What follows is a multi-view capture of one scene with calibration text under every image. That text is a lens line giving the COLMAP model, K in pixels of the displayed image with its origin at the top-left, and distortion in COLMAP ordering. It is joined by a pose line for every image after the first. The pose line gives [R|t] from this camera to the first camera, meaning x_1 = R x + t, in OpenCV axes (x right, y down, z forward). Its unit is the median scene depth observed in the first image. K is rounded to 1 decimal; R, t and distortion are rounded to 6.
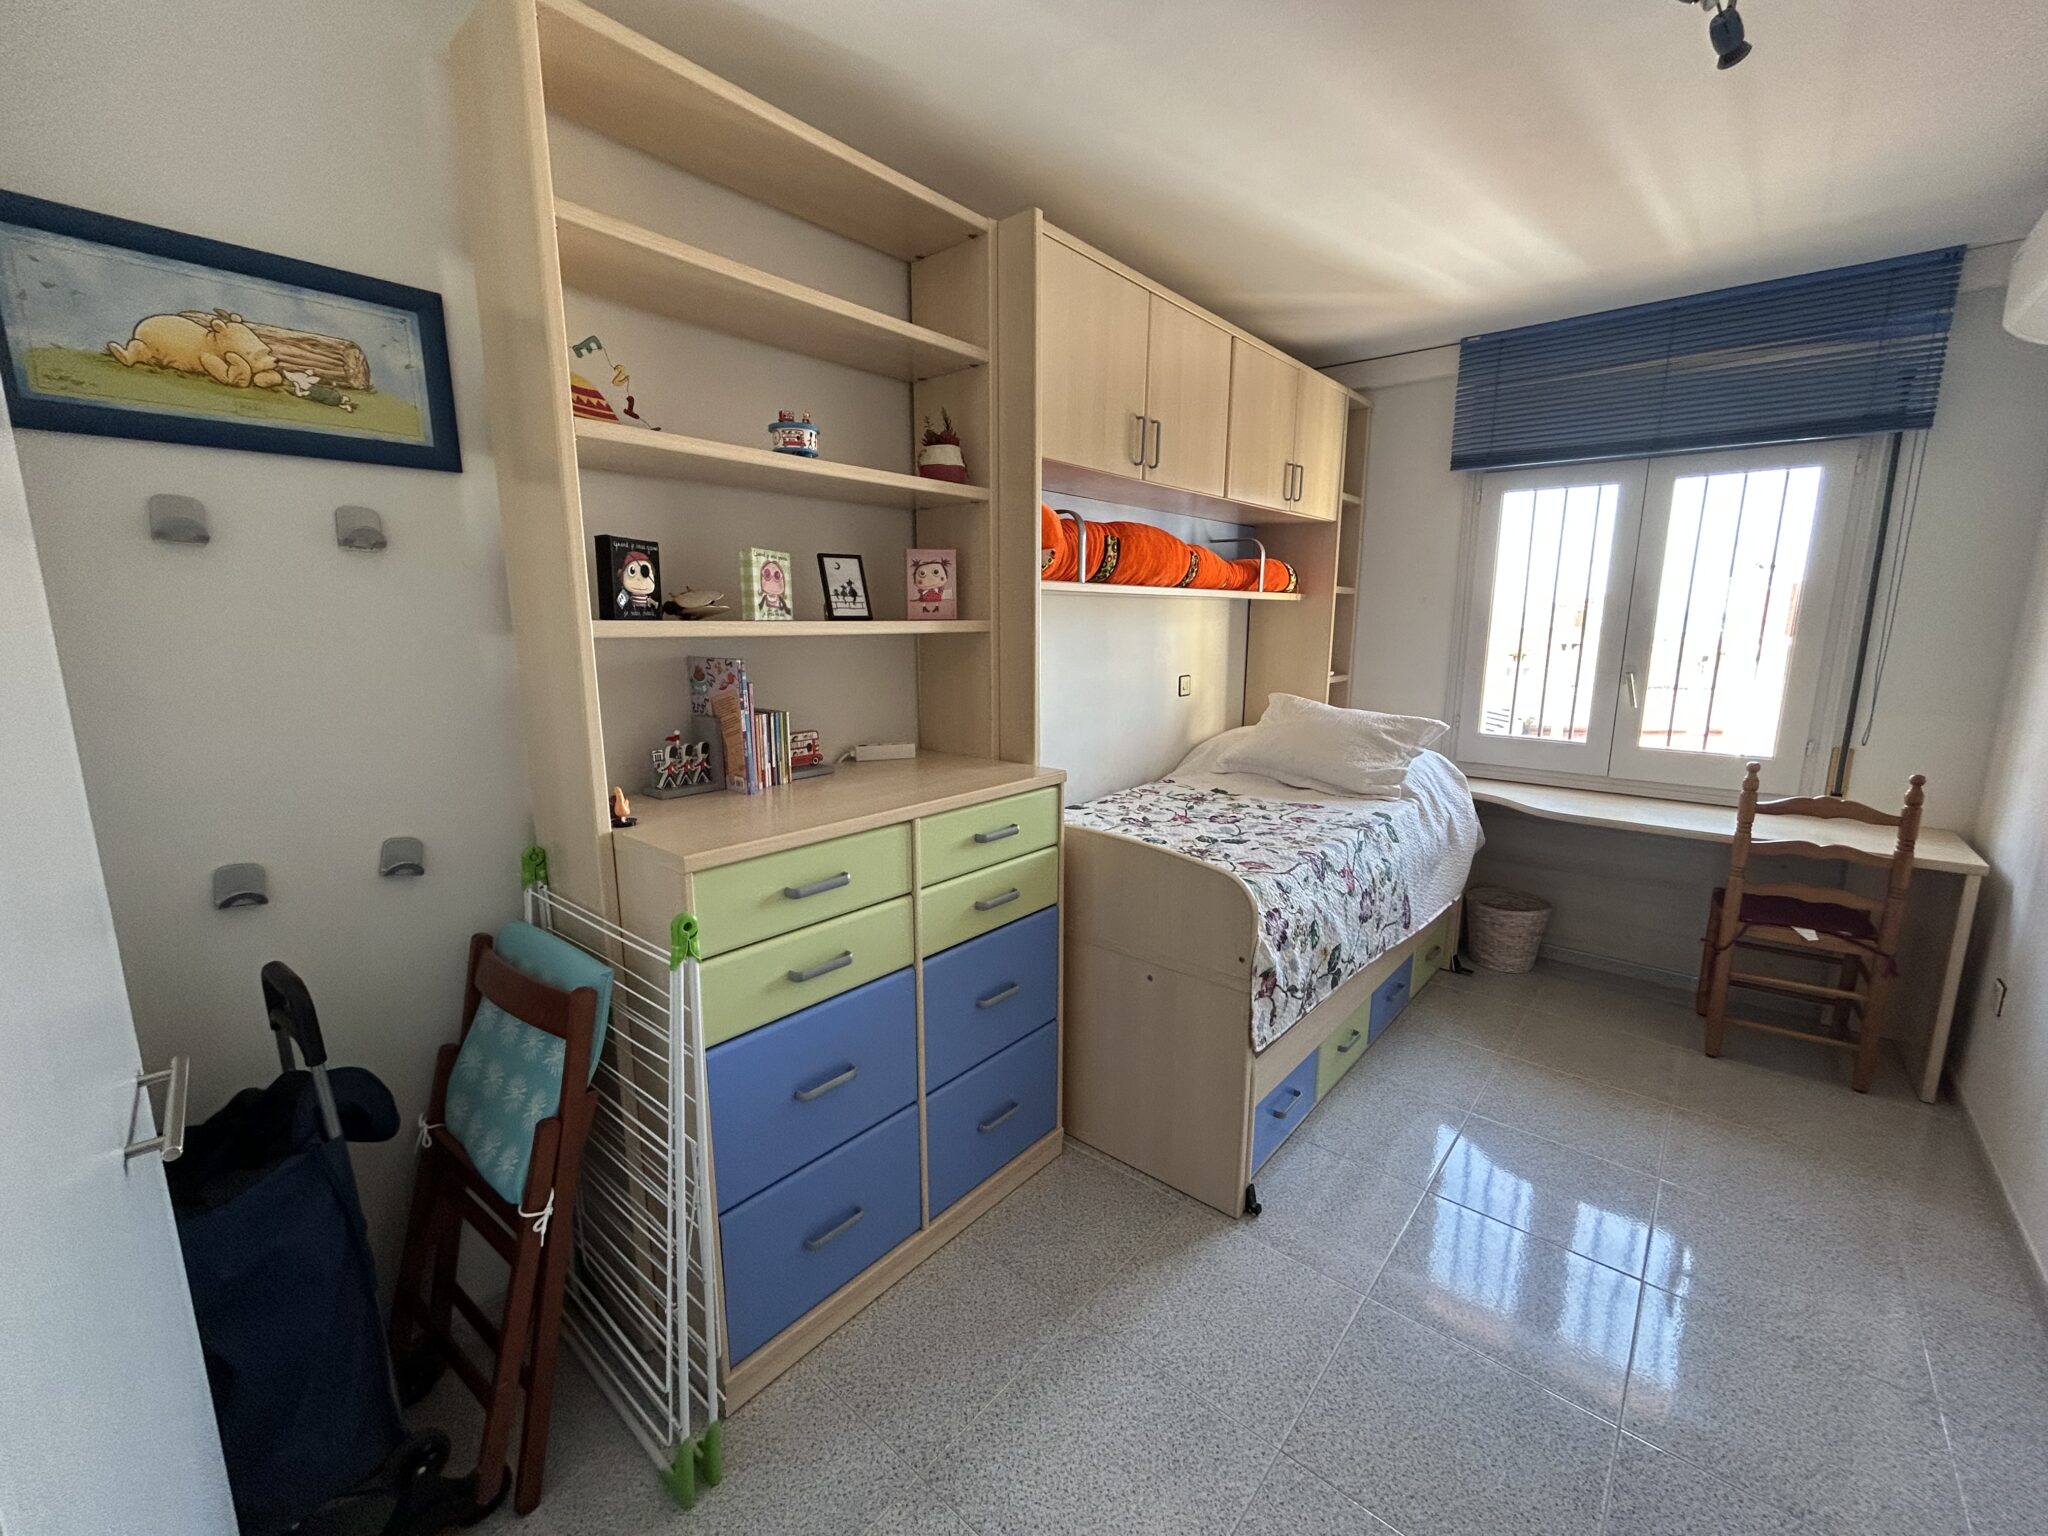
lens RADIAL K [[832.3, 0, 1026.8], [0, 832.3, 767.1], [0, 0, 1]] dist [-0.001093, 0.000501]
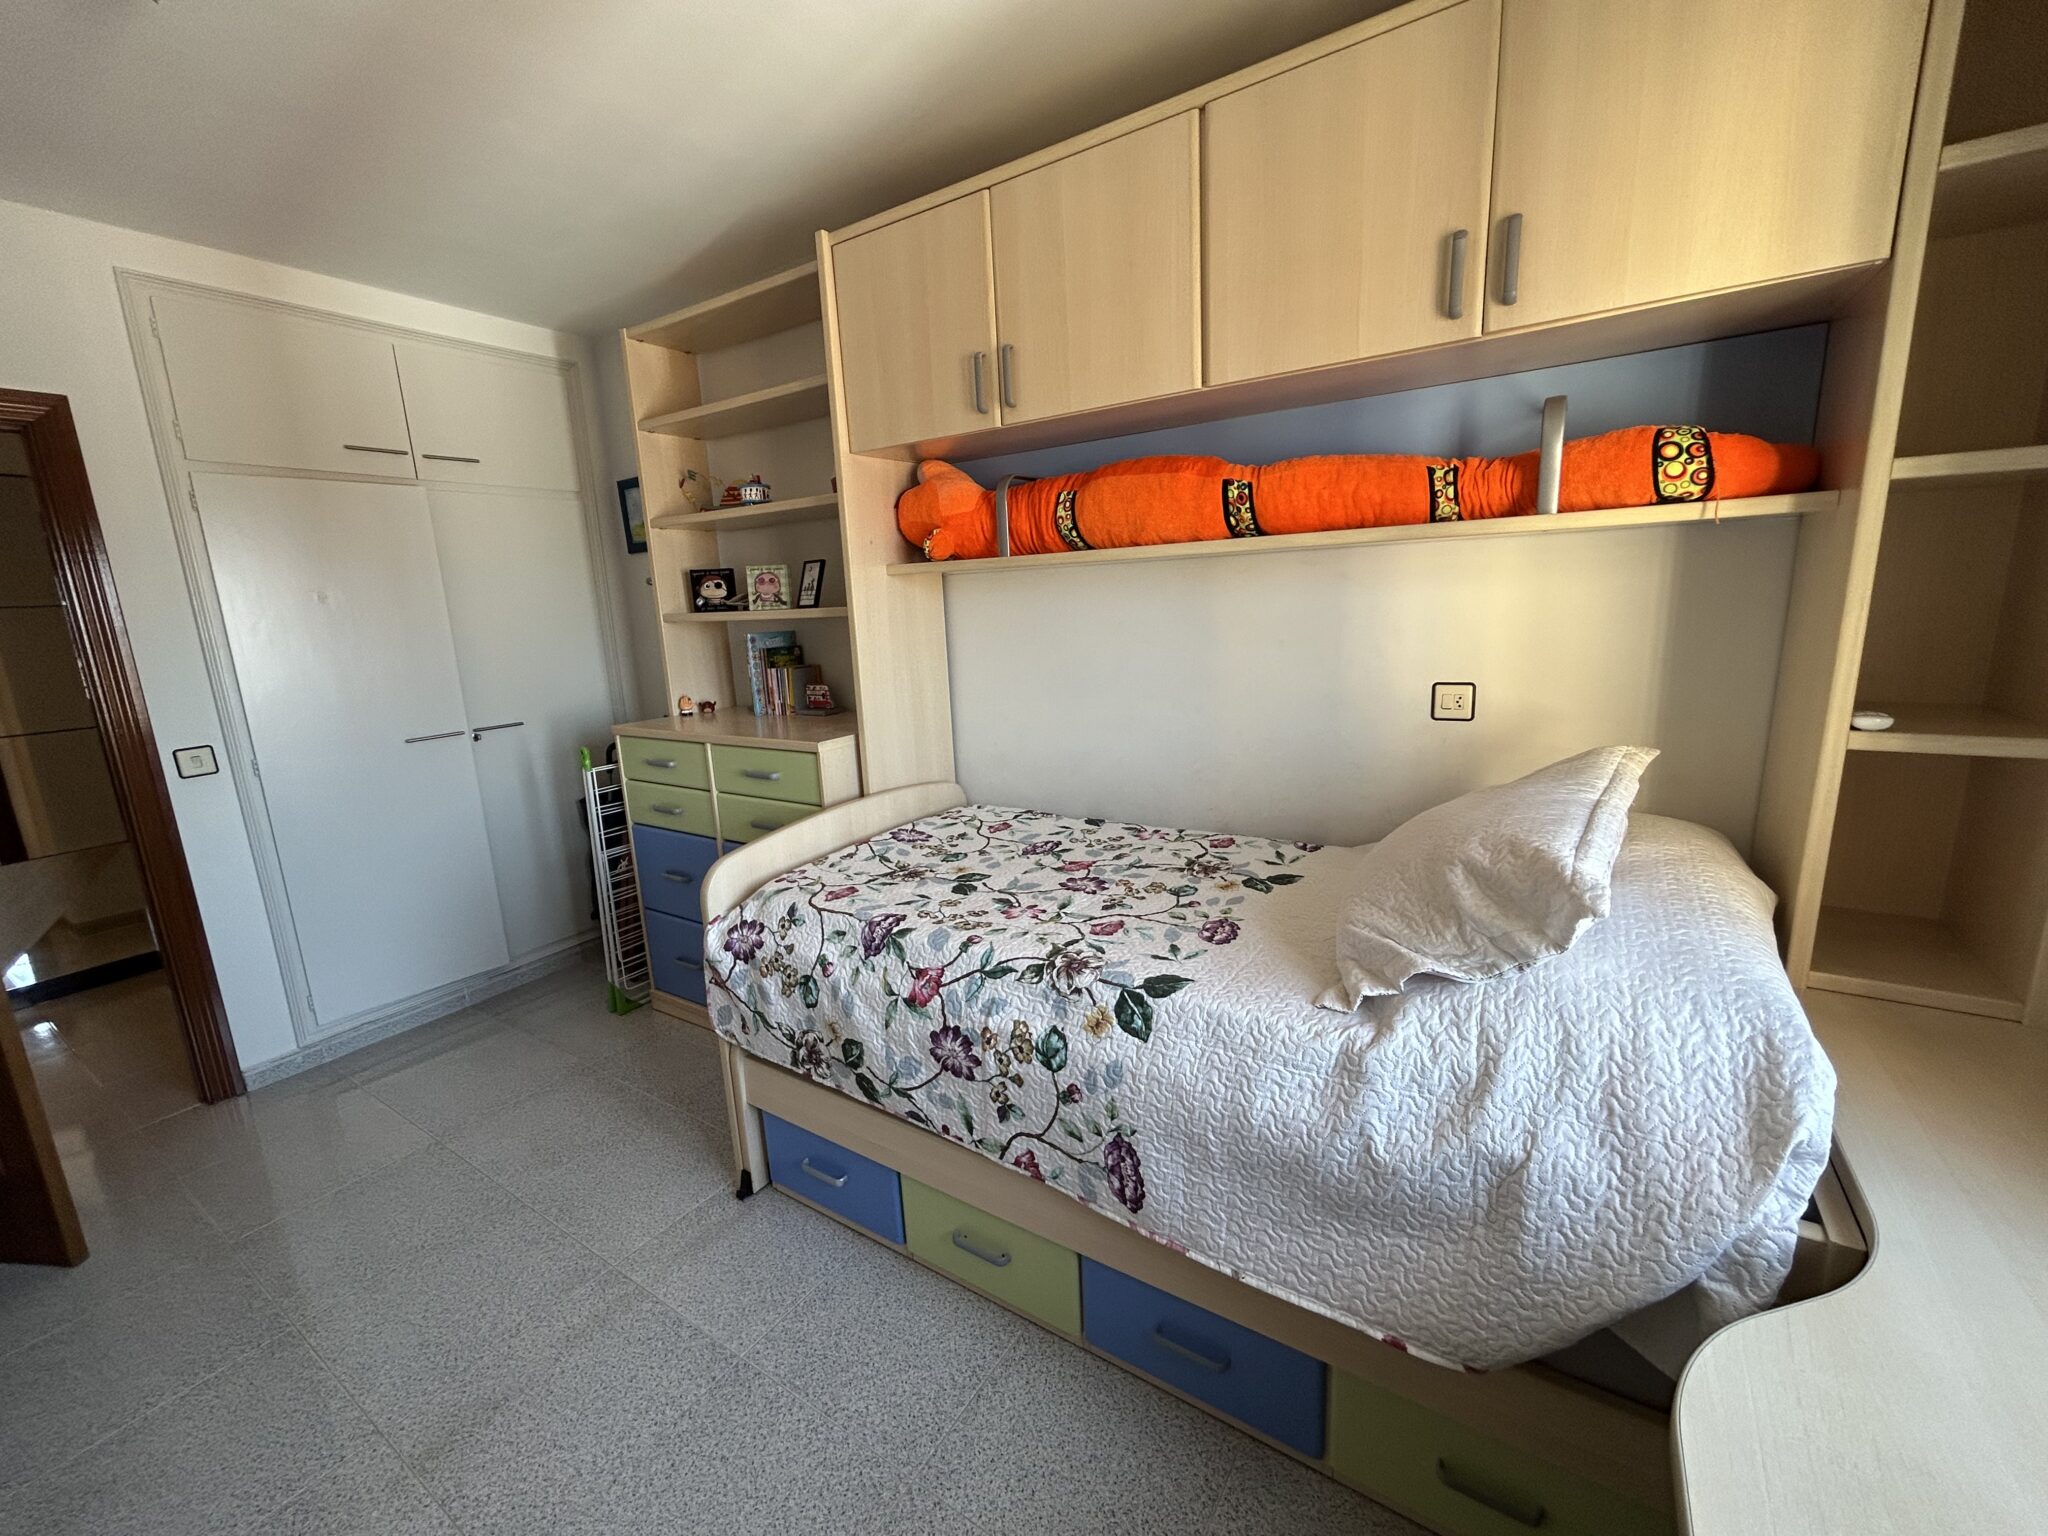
lens RADIAL K [[832.3, 0, 1026.8], [0, 832.3, 767.1], [0, 0, 1]] dist [-0.001093, 0.000501]
pose [[0.126567, 0.190120, -0.973568, 1.308334], [-0.133498, 0.975797, 0.173200, -0.215766], [0.982934, 0.108048, 0.148884, 1.233403]]
